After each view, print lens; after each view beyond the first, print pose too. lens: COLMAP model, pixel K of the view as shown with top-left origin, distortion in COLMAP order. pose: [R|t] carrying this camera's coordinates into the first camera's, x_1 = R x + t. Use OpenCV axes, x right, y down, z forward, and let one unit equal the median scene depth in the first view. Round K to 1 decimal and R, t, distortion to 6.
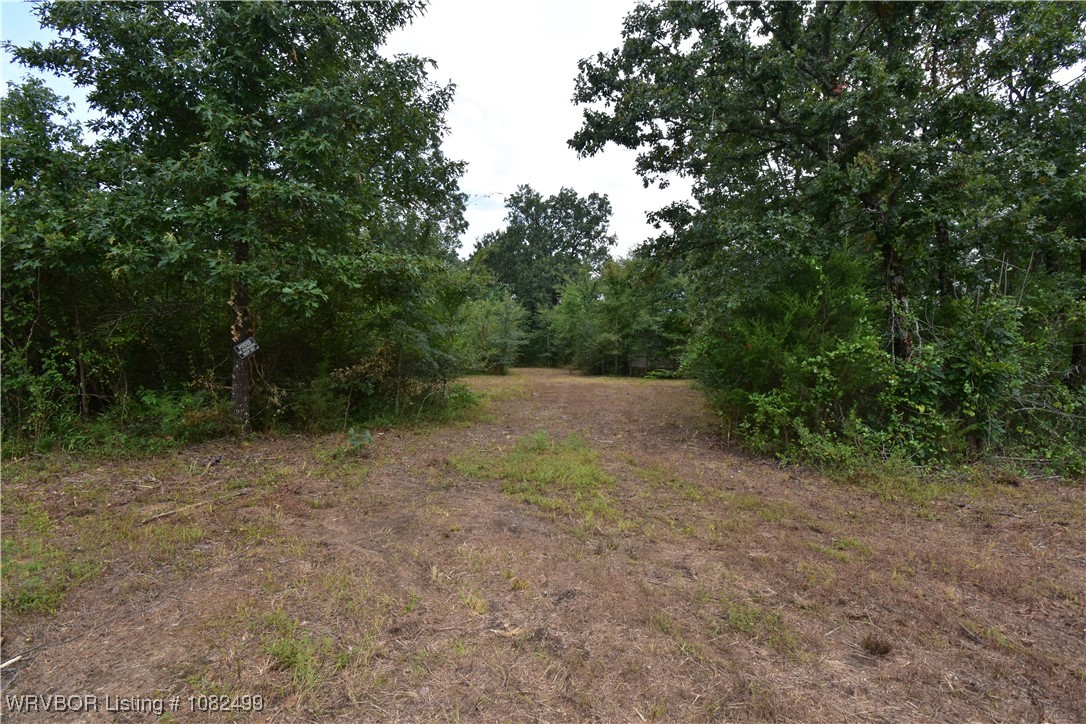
lens RADIAL K [[491.1, 0, 543.0], [0, 491.1, 362.0], [0, 0, 1]] dist [-0.001357, -0.000121]
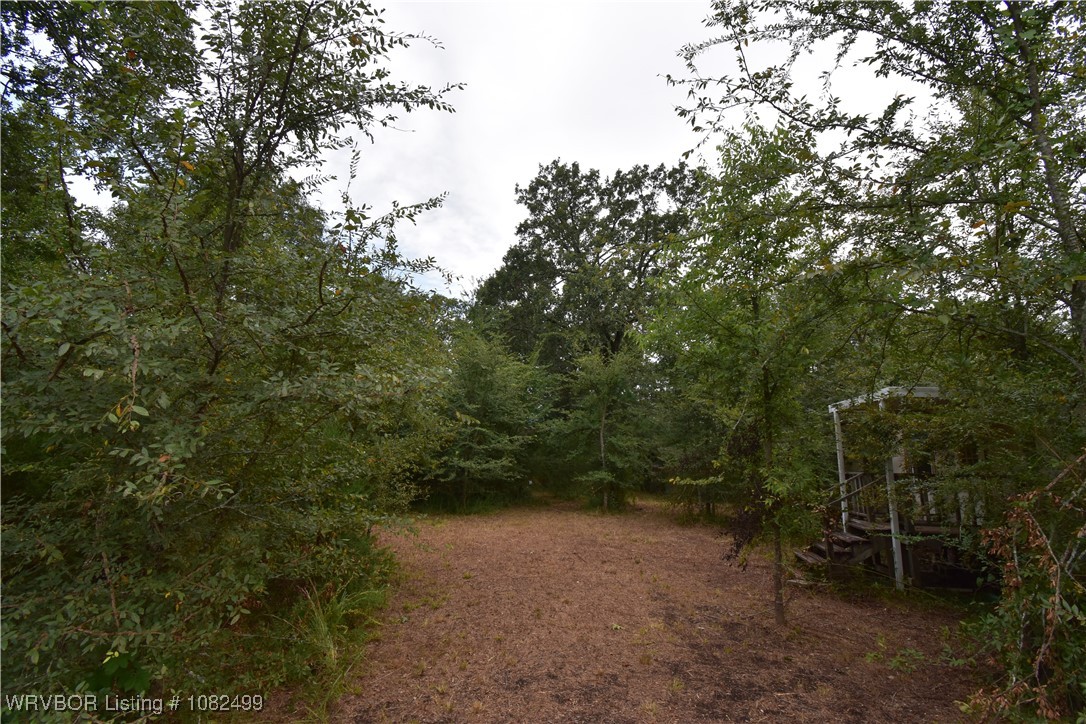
lens RADIAL K [[491.1, 0, 543.0], [0, 491.1, 362.0], [0, 0, 1]] dist [-0.001357, -0.000121]
pose [[0.997753, 0.008406, -0.066465, -0.010814], [-0.022237, 0.977407, -0.210193, -0.020099], [0.063197, 0.211199, 0.975398, 0.607626]]
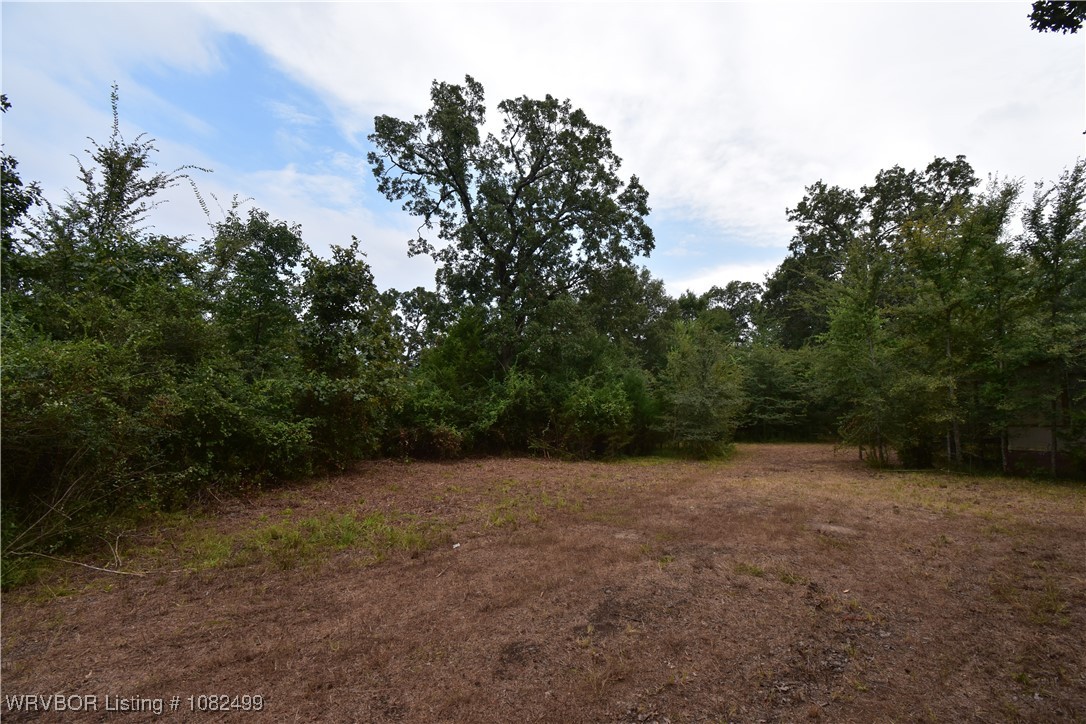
lens RADIAL K [[491.1, 0, 543.0], [0, 491.1, 362.0], [0, 0, 1]] dist [-0.001357, -0.000121]
pose [[0.783137, -0.081872, -0.616436, 0.088086], [-0.003060, 0.990776, -0.135477, -0.004713], [0.621841, 0.107983, 0.775663, 0.274045]]
